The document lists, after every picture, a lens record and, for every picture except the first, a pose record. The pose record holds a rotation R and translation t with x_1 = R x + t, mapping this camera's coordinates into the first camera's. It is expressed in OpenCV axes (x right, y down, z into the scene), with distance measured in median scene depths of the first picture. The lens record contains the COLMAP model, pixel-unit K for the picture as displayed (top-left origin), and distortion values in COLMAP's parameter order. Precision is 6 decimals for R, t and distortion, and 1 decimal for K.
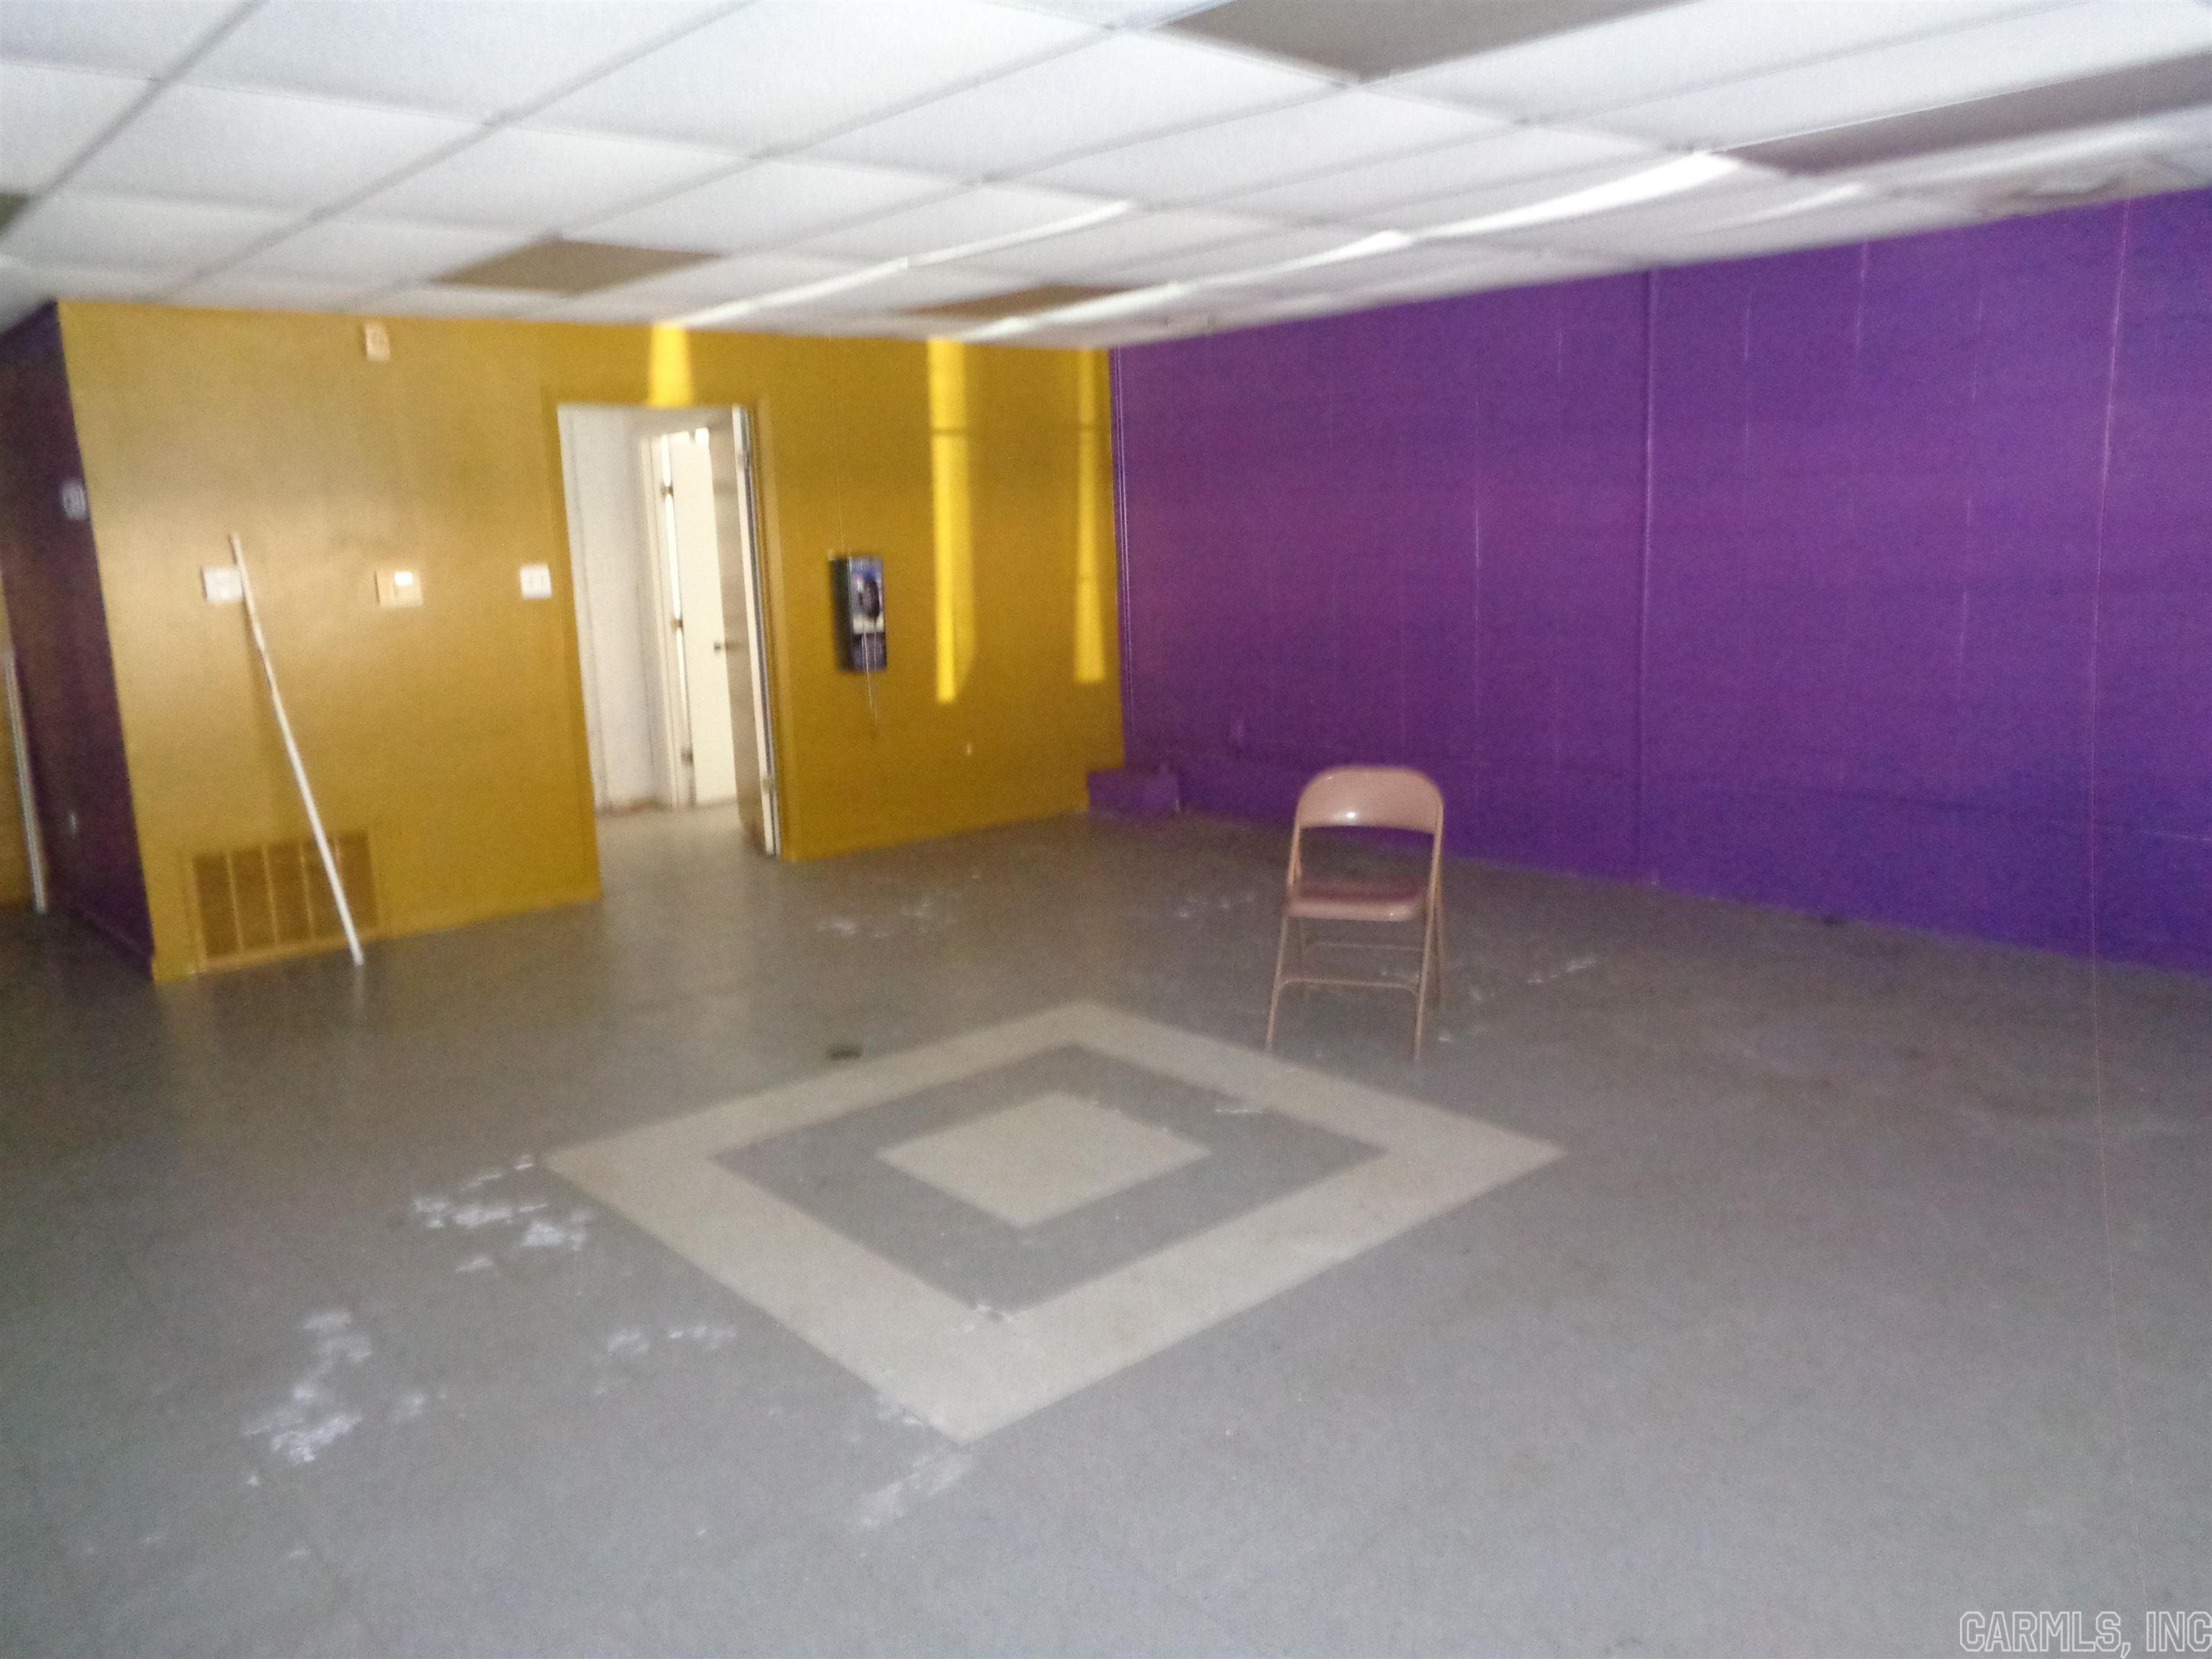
lens RADIAL K [[1663.9, 0, 1106.0], [0, 1663.9, 829.5], [0, 0, 1]] dist [0.004362, 0.001098]
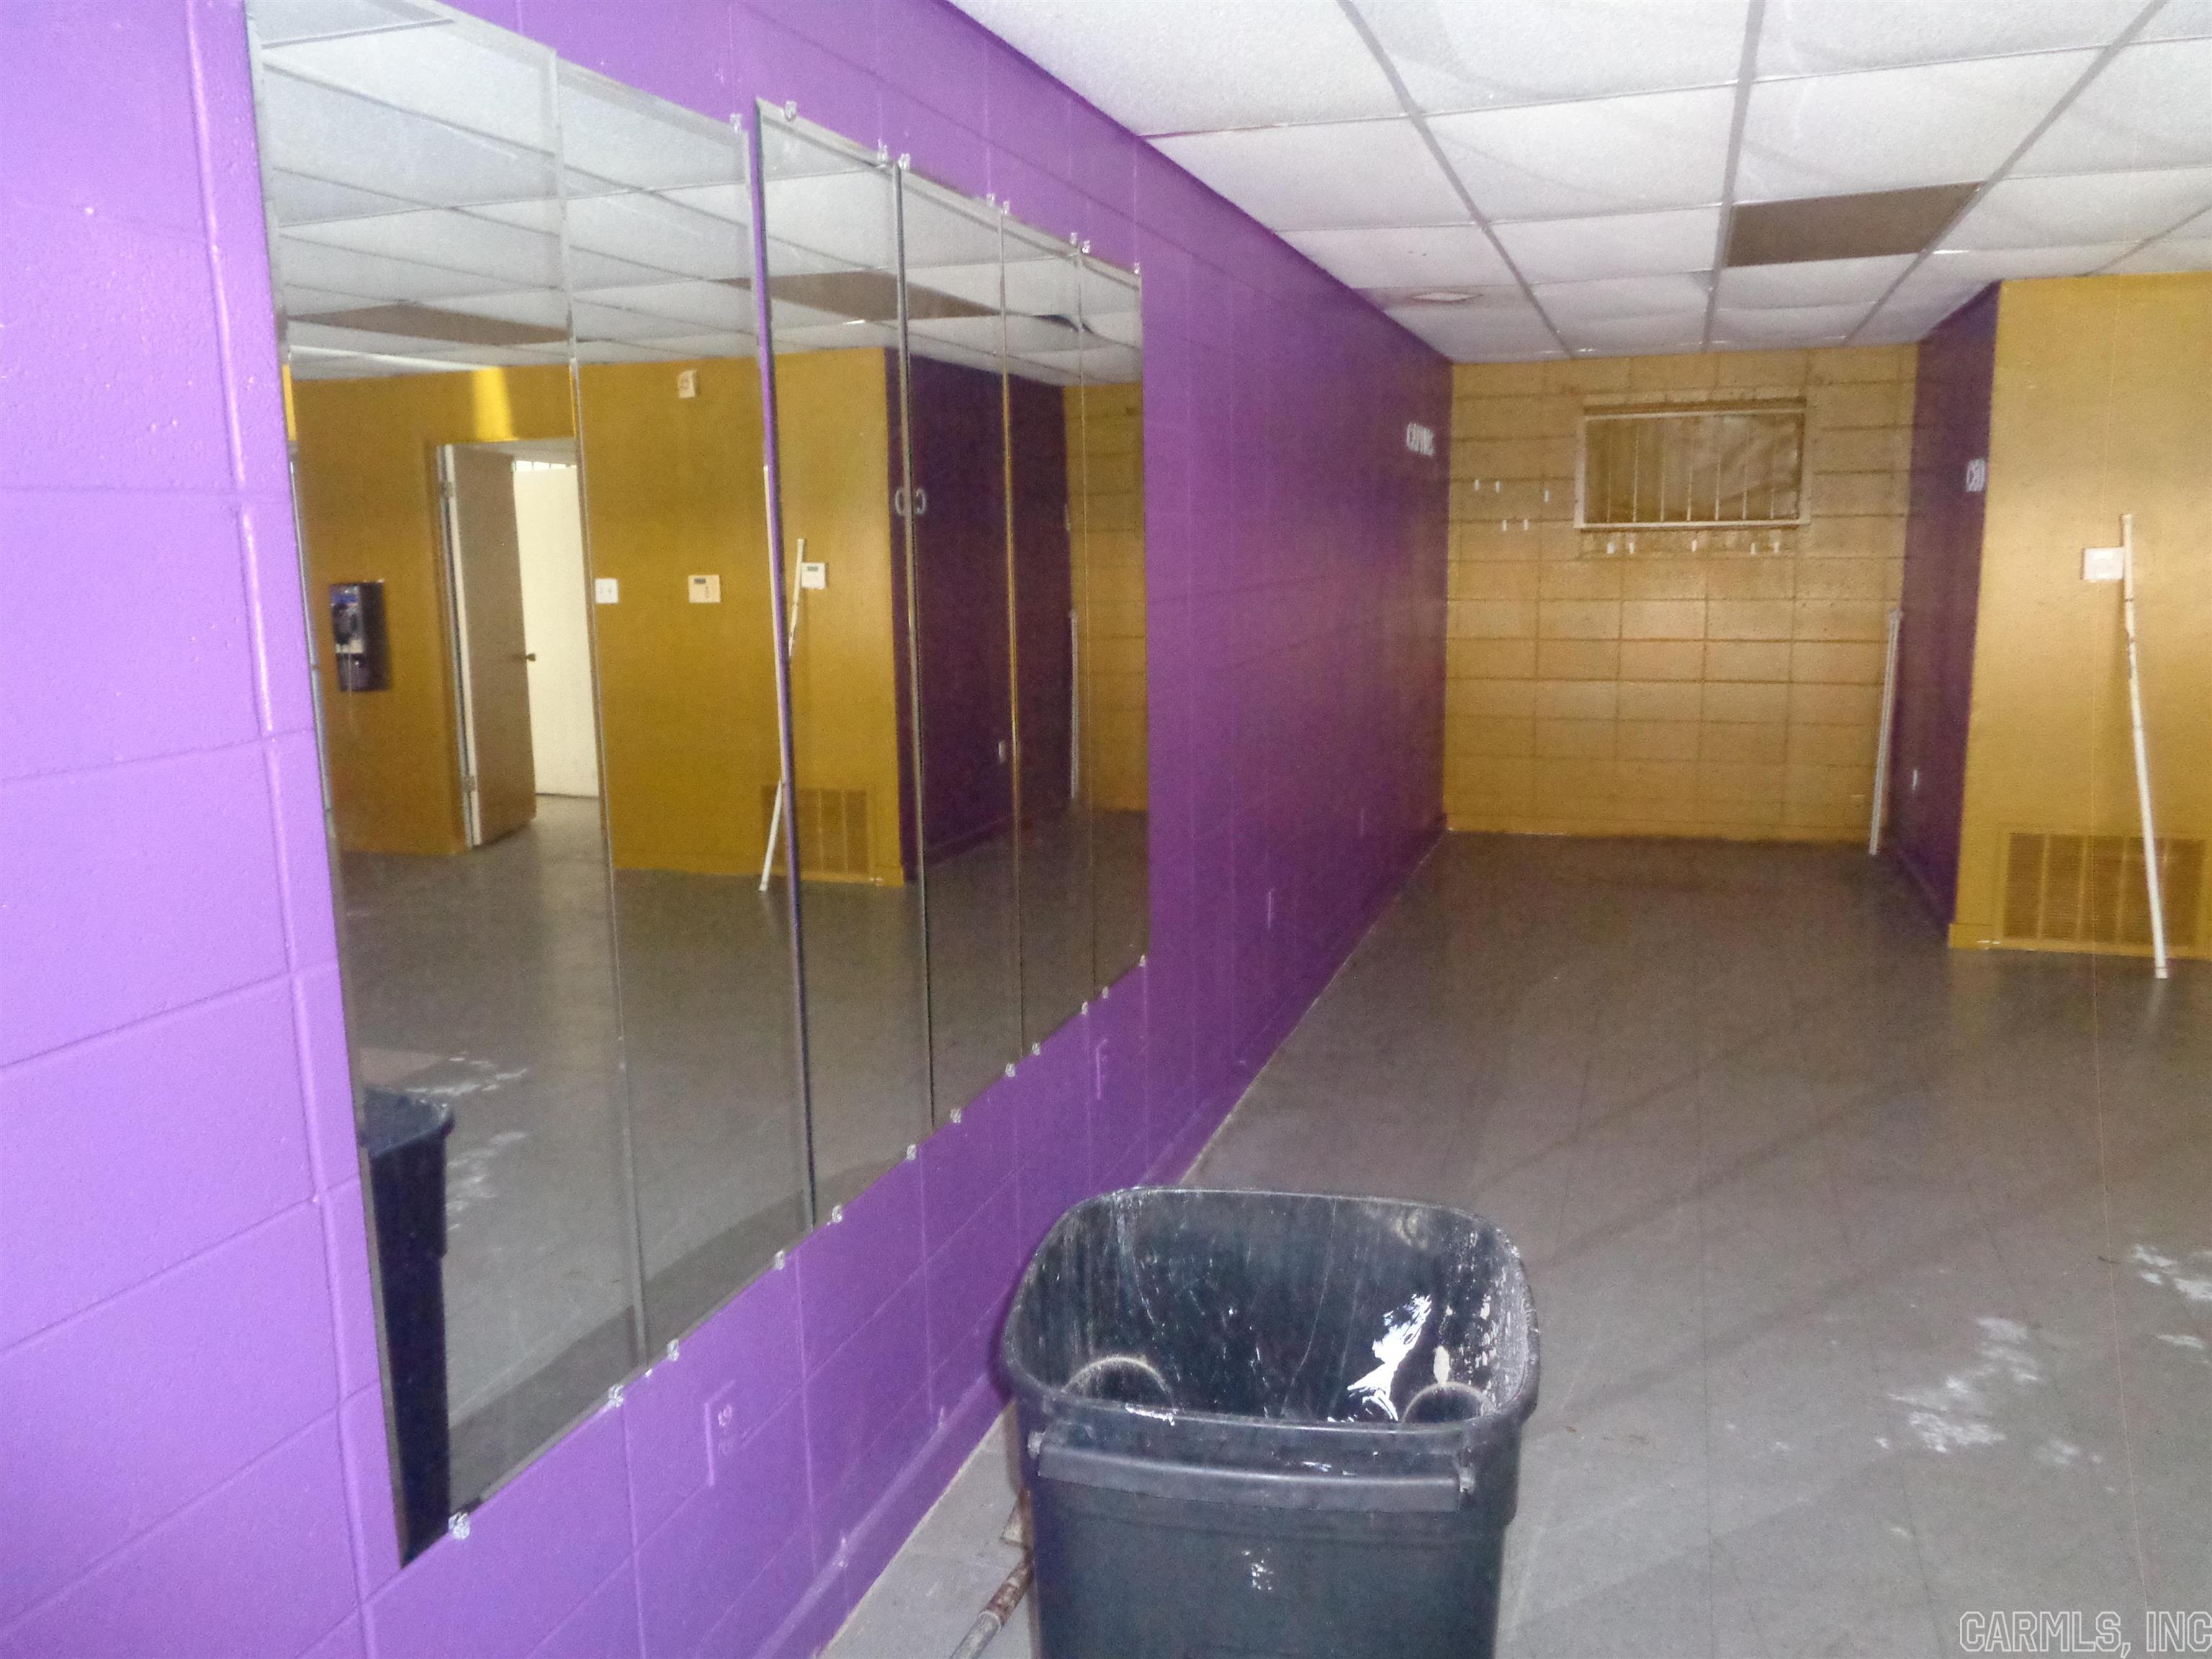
lens RADIAL K [[1647.7, 0, 1153.3], [0, 1647.7, 817.7], [0, 0, 1]] dist [0.076743, -0.063480]
pose [[0.525797, 0.178159, -0.831743, 0.027484], [-0.173920, 0.979679, 0.099901, -0.006060], [0.832640, 0.092129, 0.546098, 0.023910]]
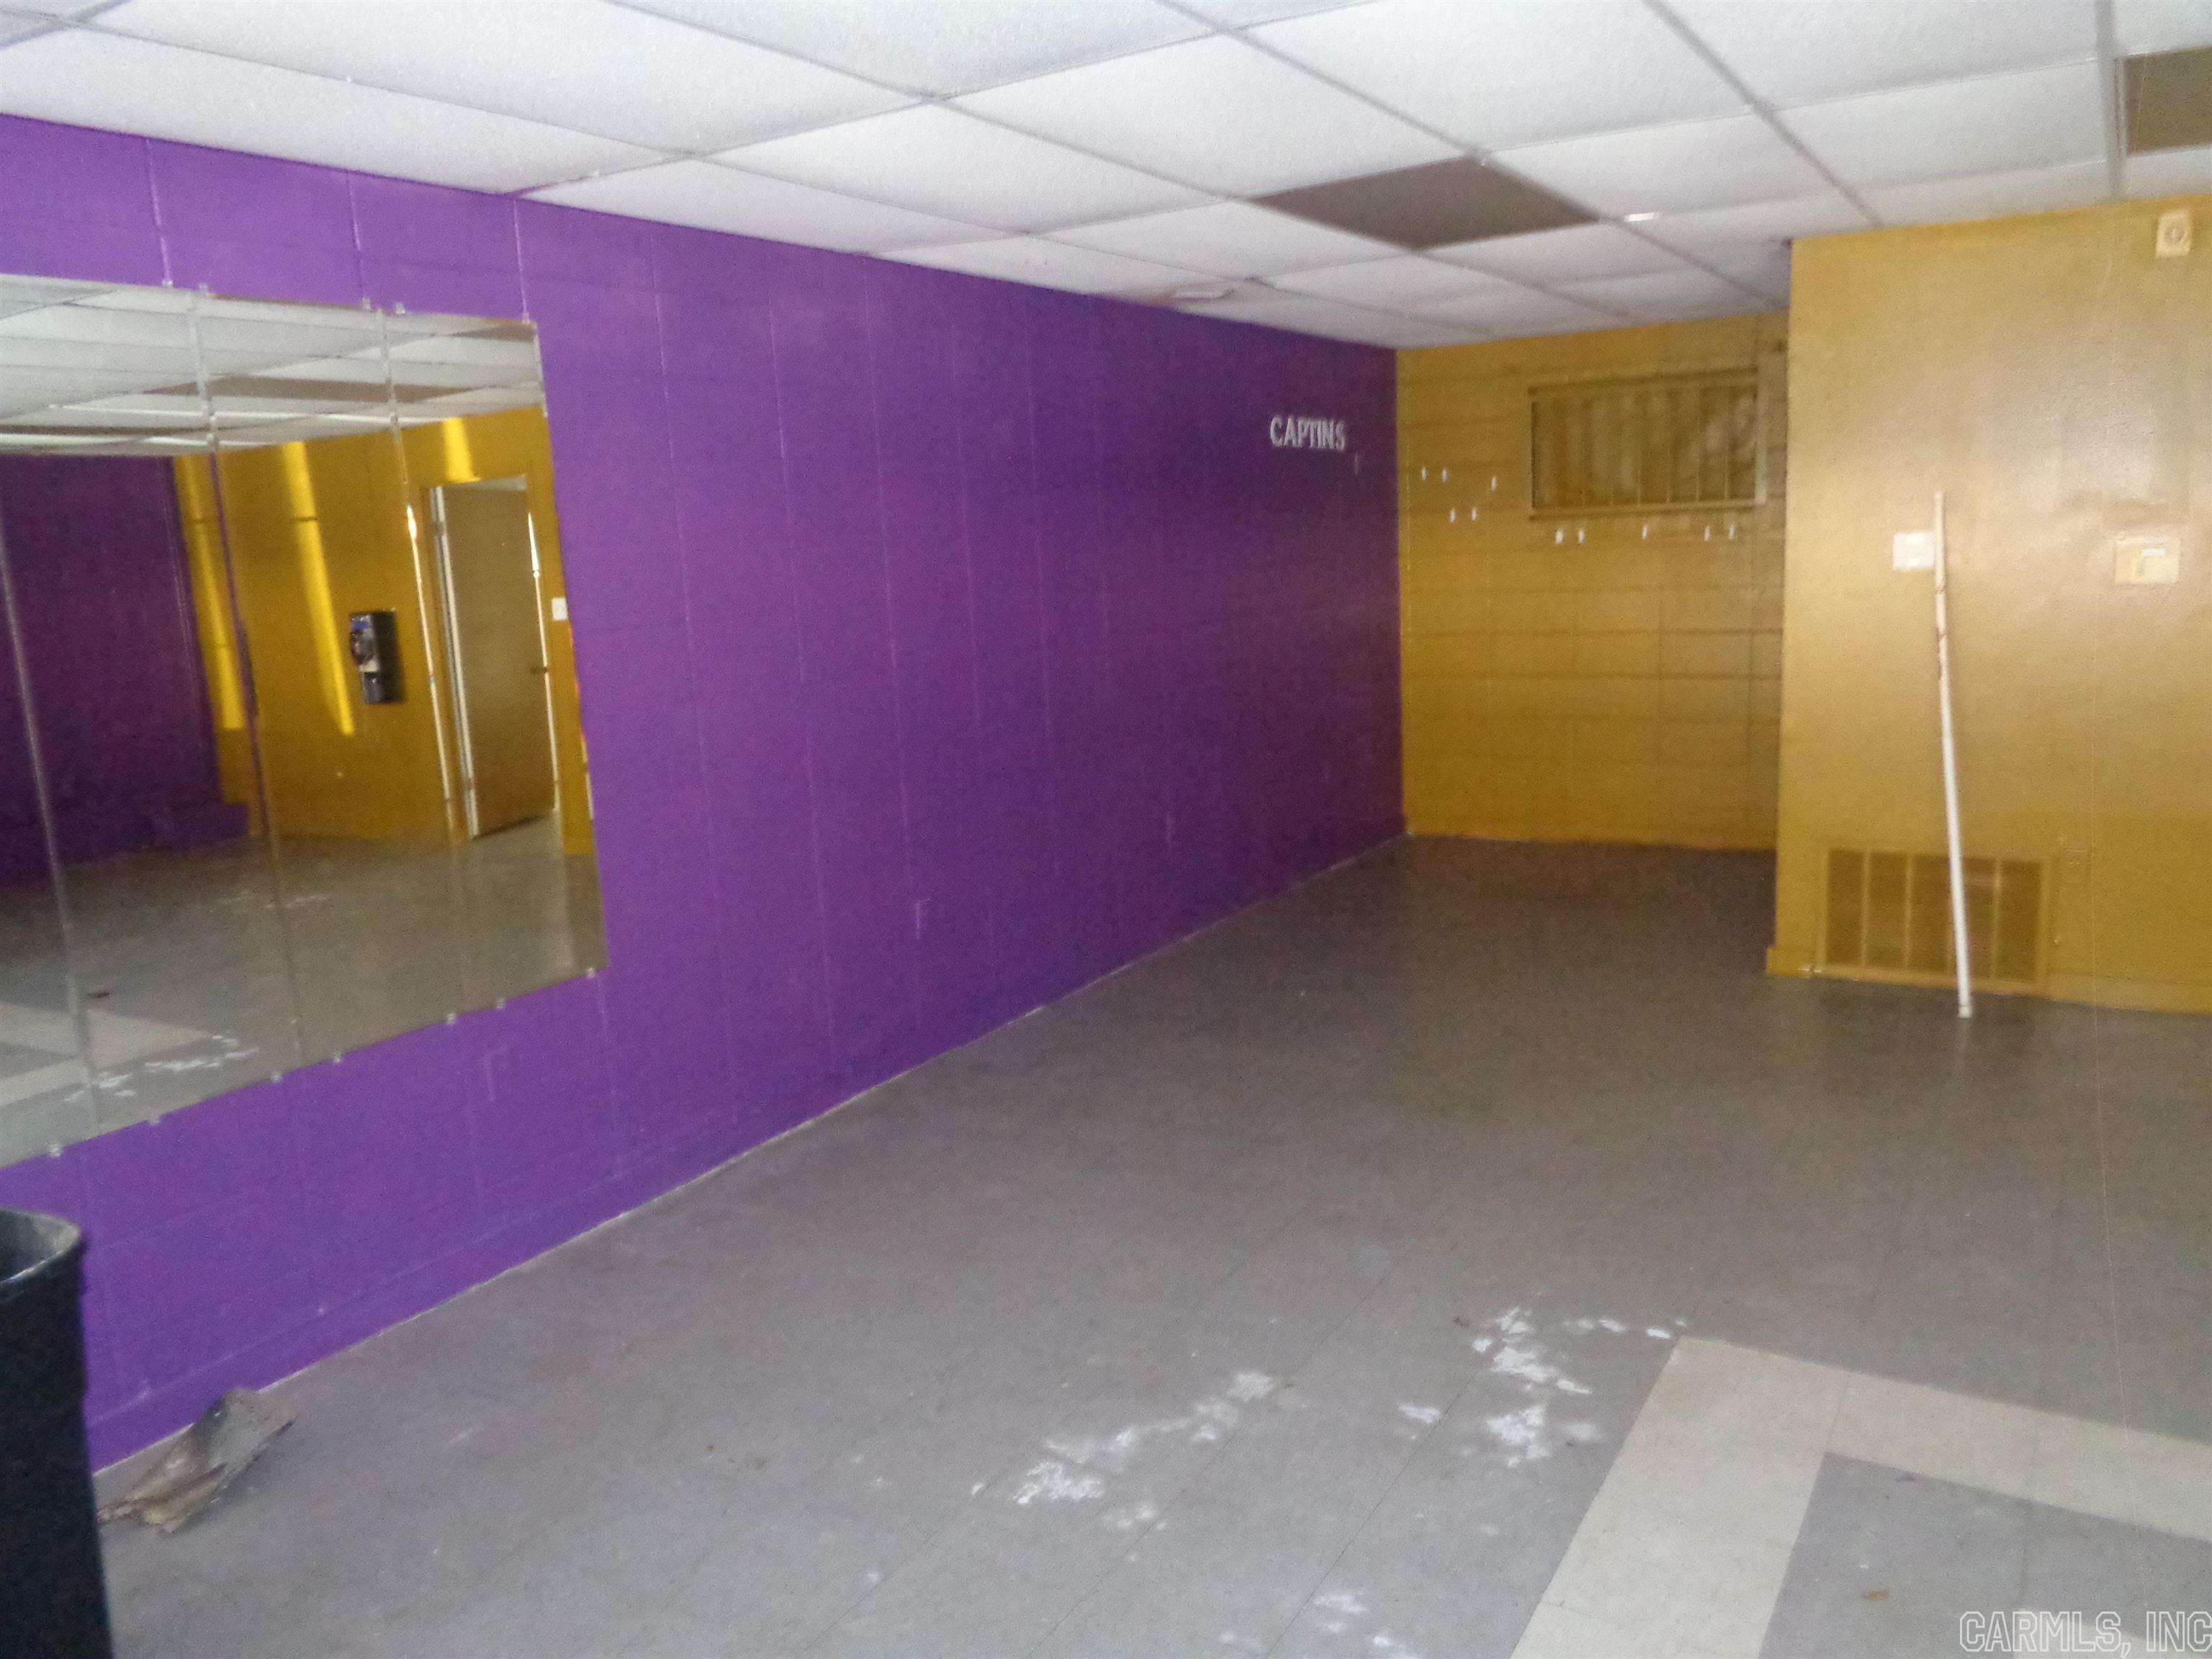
lens RADIAL K [[1642.4, 0, 1106.0], [0, 1642.4, 829.5], [0, 0, 1]] dist [0.004057, 0.003836]
pose [[0.306024, 0.194951, -0.931849, 0.251066], [-0.148493, 0.976603, 0.155548, -0.113863], [0.940372, 0.090772, 0.327813, 0.504030]]
